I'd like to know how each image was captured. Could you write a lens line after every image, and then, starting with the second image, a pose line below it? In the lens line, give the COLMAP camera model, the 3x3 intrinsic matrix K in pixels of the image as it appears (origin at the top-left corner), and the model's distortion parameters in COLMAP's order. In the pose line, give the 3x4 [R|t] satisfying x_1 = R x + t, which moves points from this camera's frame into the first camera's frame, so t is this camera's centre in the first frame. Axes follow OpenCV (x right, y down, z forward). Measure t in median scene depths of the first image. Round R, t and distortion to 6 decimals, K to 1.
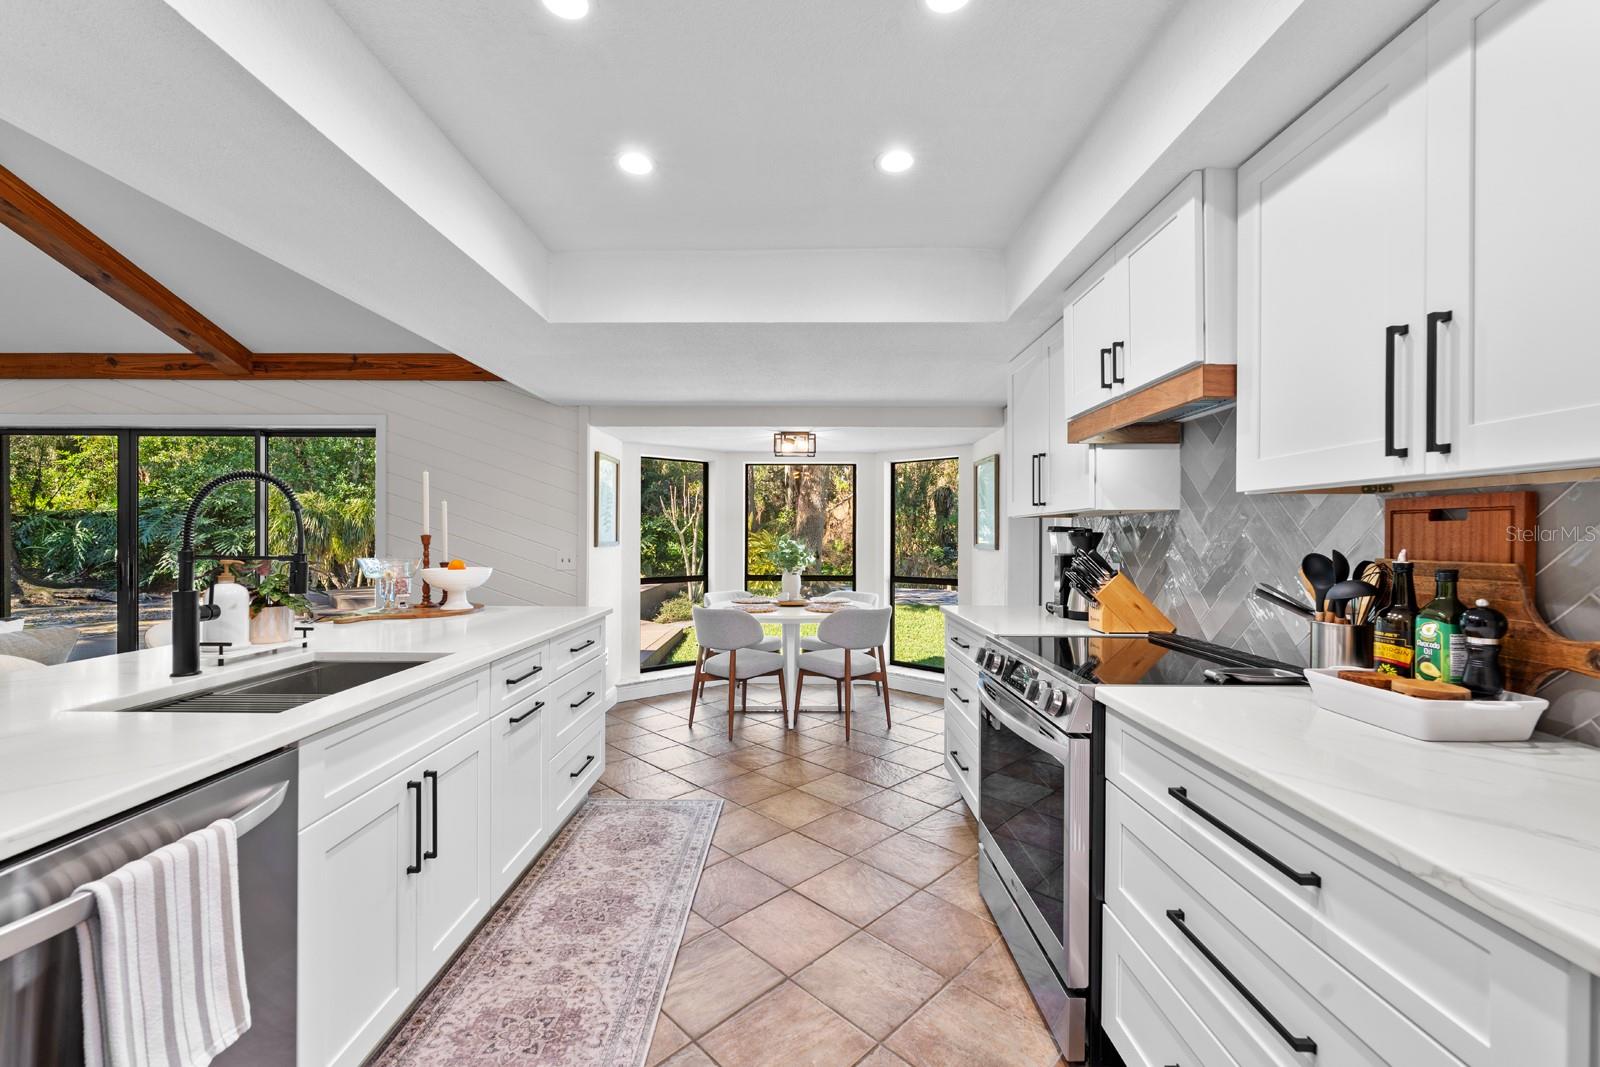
lens RADIAL K [[641.1, 0, 789.5], [0, 641.1, 539.5], [0, 0, 1]] dist [0.002282, -0.000767]
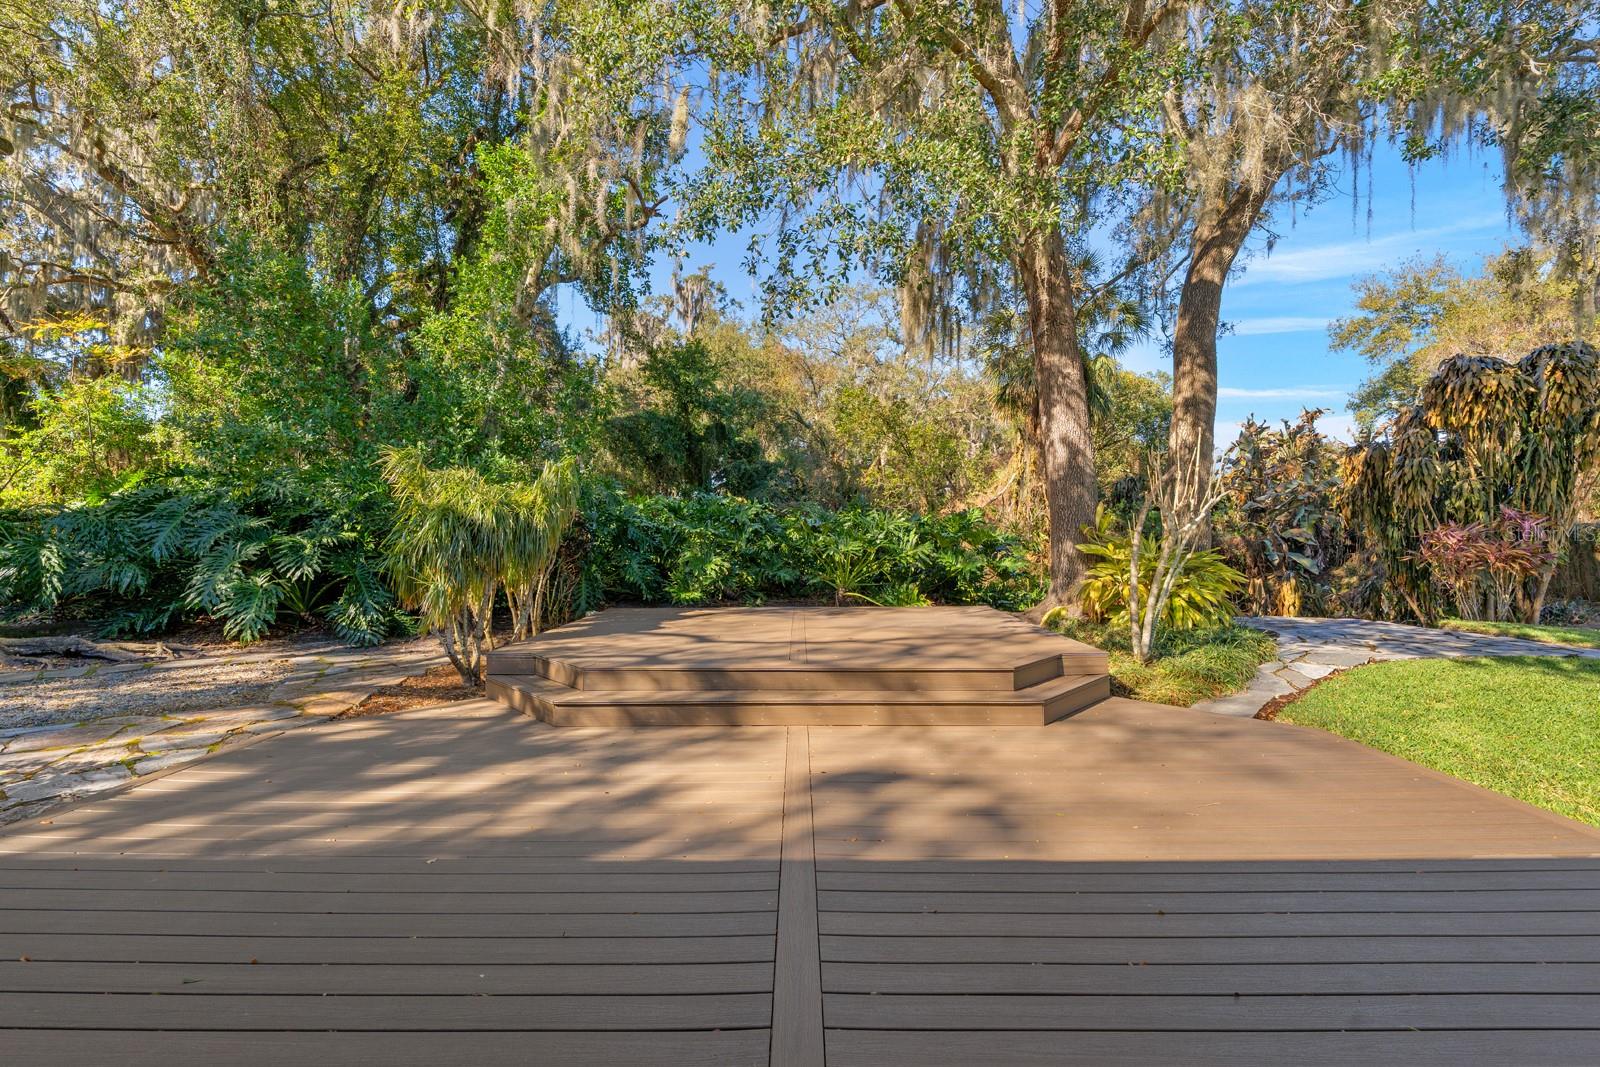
lens RADIAL K [[683.5, 0, 796.5], [0, 683.5, 537.1], [0, 0, 1]] dist [0.002910, 0.000302]
pose [[0.999941, -0.006617, 0.008632, -1.993123], [0.006710, 0.999918, -0.010878, -0.015934], [-0.008559, 0.010935, 0.999904, 1.703565]]
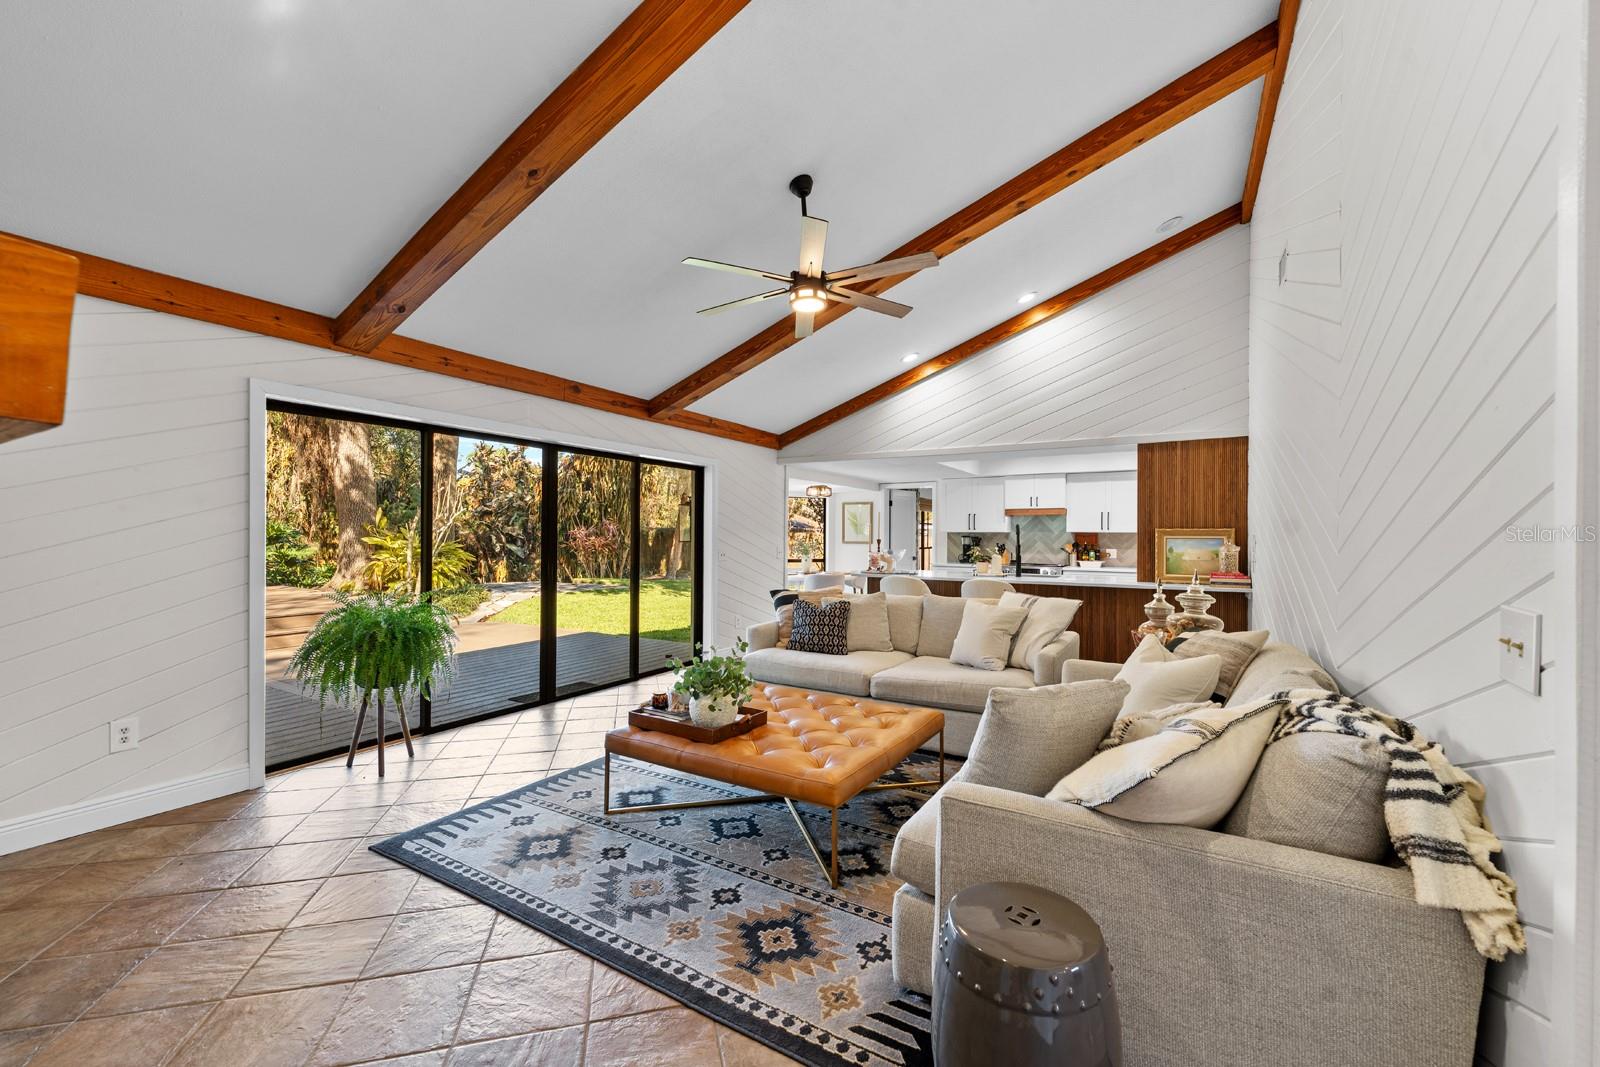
lens RADIAL K [[641.1, 0, 793.3], [0, 641.1, 536.8], [0, 0, 1]] dist [0.002282, -0.000767]
pose [[0.504311, -0.002687, 0.863518, -2.983329], [0.000092, 0.999995, 0.003058, -0.026129], [-0.863522, -0.001462, 0.504309, 0.135277]]
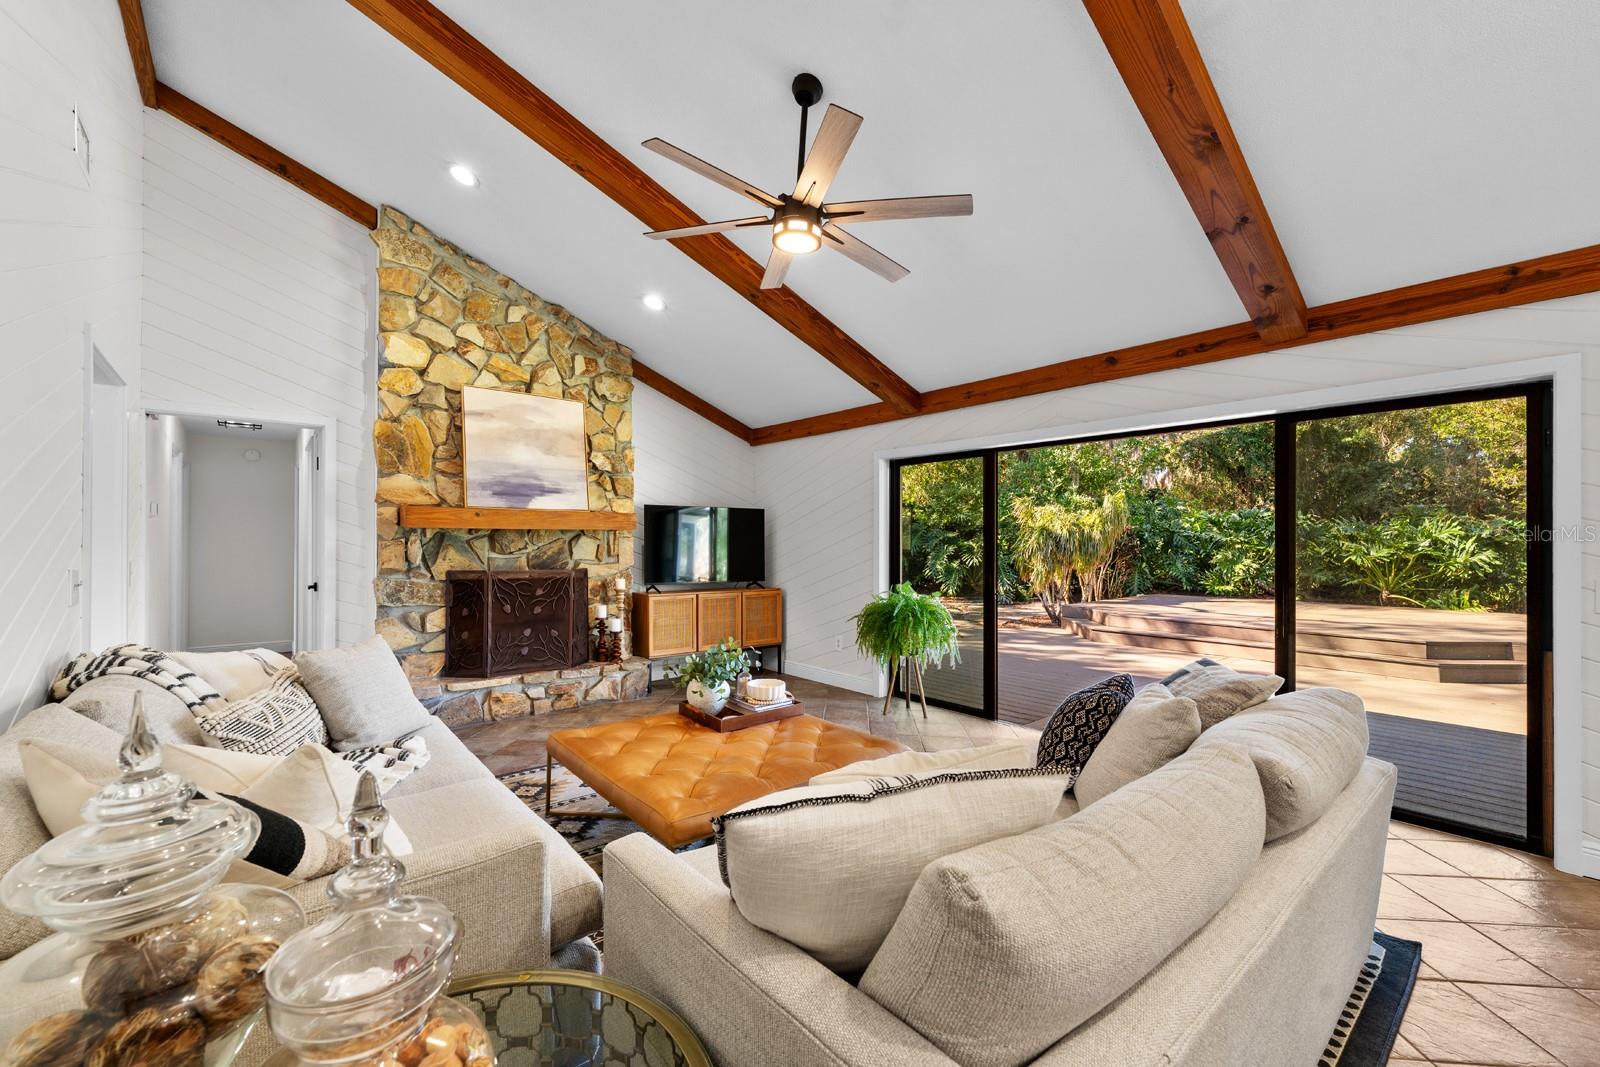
lens RADIAL K [[641.1, 0, 798.7], [0, 641.1, 535.5], [0, 0, 1]] dist [0.002282, -0.000767]
pose [[0.656285, -0.008568, -0.754465, -1.063577], [-0.007411, 0.999814, -0.017801, -0.015711], [0.754477, 0.017274, 0.656099, 0.114695]]
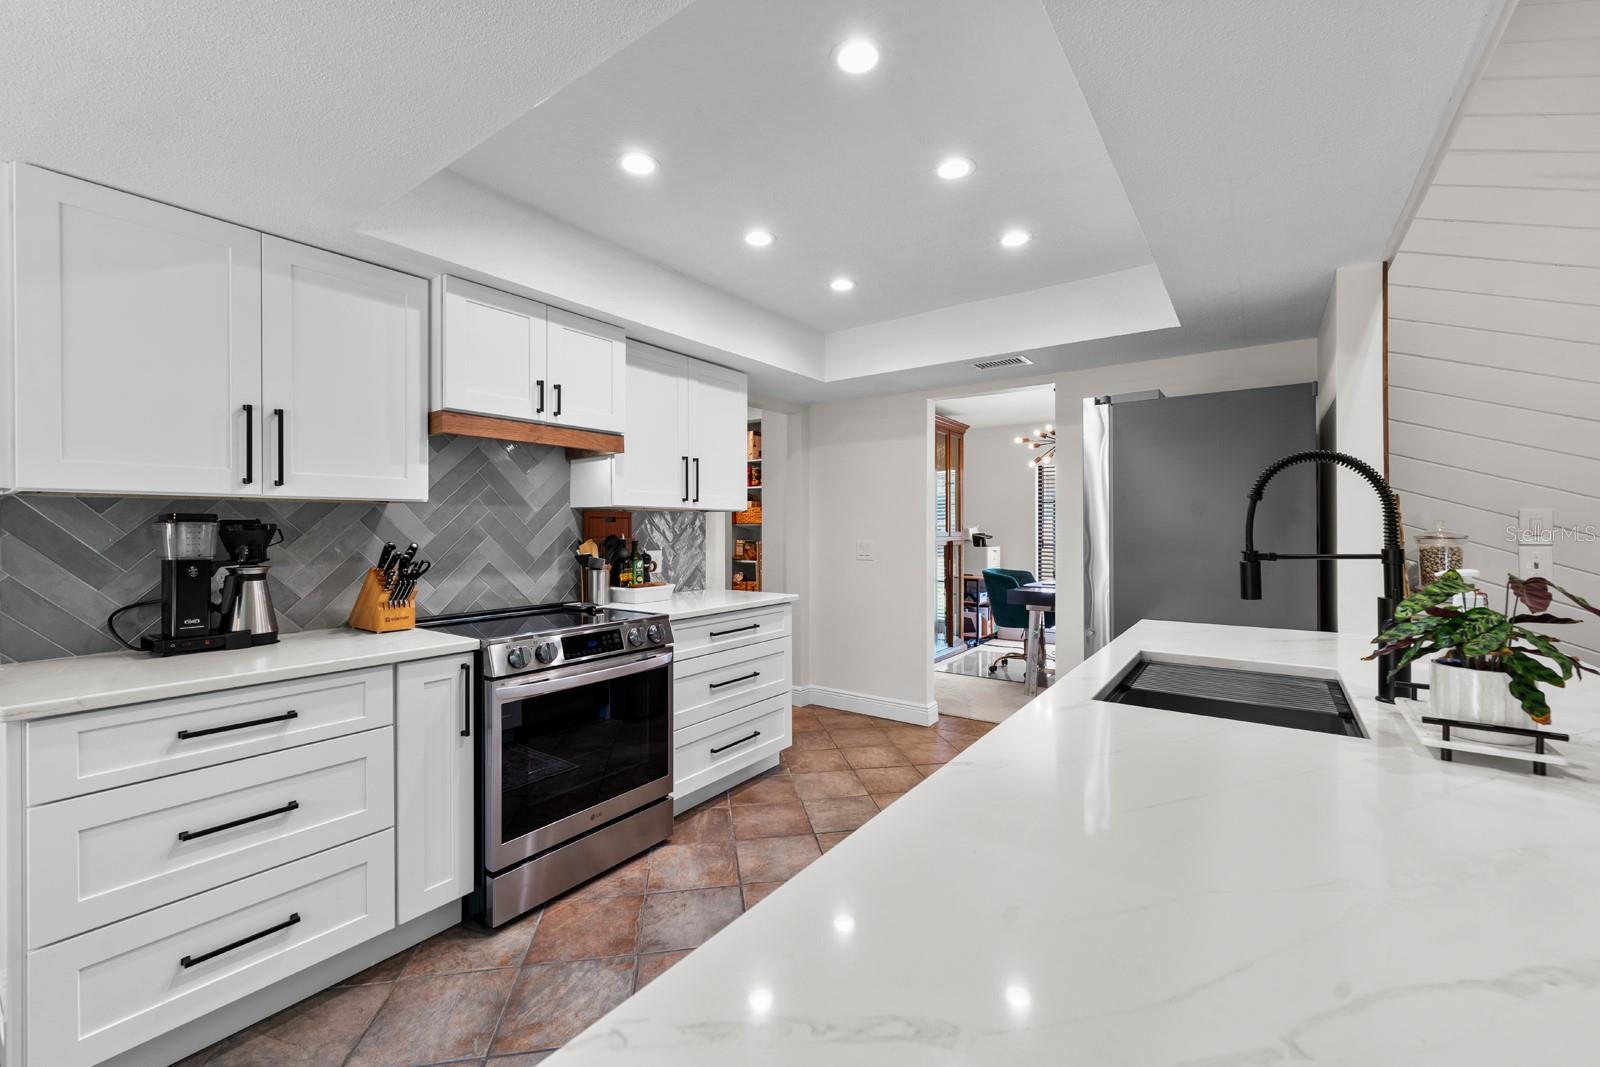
lens RADIAL K [[641.1, 0, 790.1], [0, 641.1, 525.4], [0, 0, 1]] dist [0.002282, -0.000767]
pose [[-0.812800, -0.000125, 0.582542, -0.462017], [0.001924, 0.999994, 0.002899, -0.010397], [-0.582539, 0.003477, -0.812795, 1.252559]]
